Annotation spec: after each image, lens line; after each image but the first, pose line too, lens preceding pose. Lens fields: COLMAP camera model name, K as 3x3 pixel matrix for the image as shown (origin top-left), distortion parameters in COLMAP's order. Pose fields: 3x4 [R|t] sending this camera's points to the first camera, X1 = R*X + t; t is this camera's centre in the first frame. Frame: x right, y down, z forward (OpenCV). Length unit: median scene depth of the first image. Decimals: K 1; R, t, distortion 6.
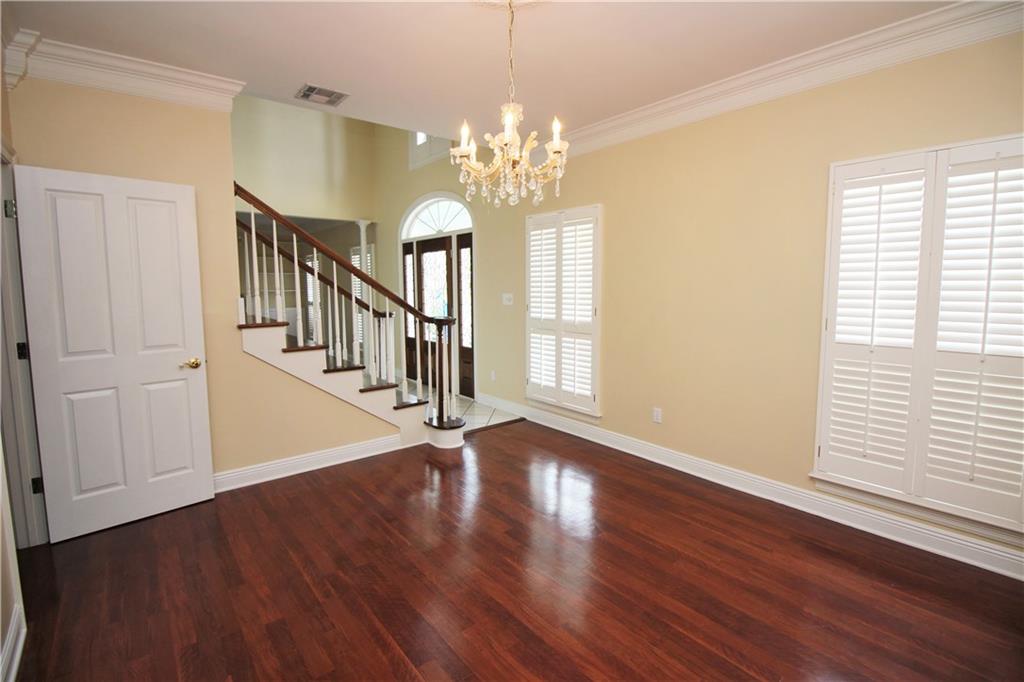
lens RADIAL K [[475.7, 0, 512.1], [0, 475.7, 338.6], [0, 0, 1]] dist [-0.003543, -0.000176]
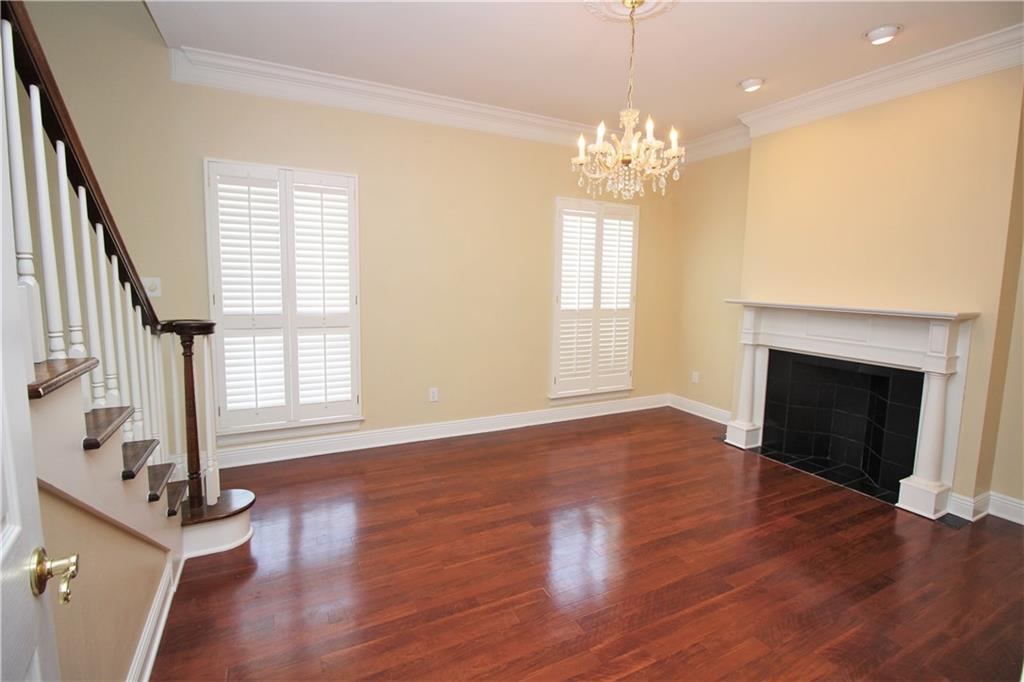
lens RADIAL K [[475.7, 0, 515.2], [0, 475.7, 335.6], [0, 0, 1]] dist [-0.003543, -0.000176]
pose [[0.214589, -0.100952, 0.971473, -0.645213], [0.094148, 0.992150, 0.082304, -0.037312], [-0.972156, 0.073801, 0.222409, 0.561415]]
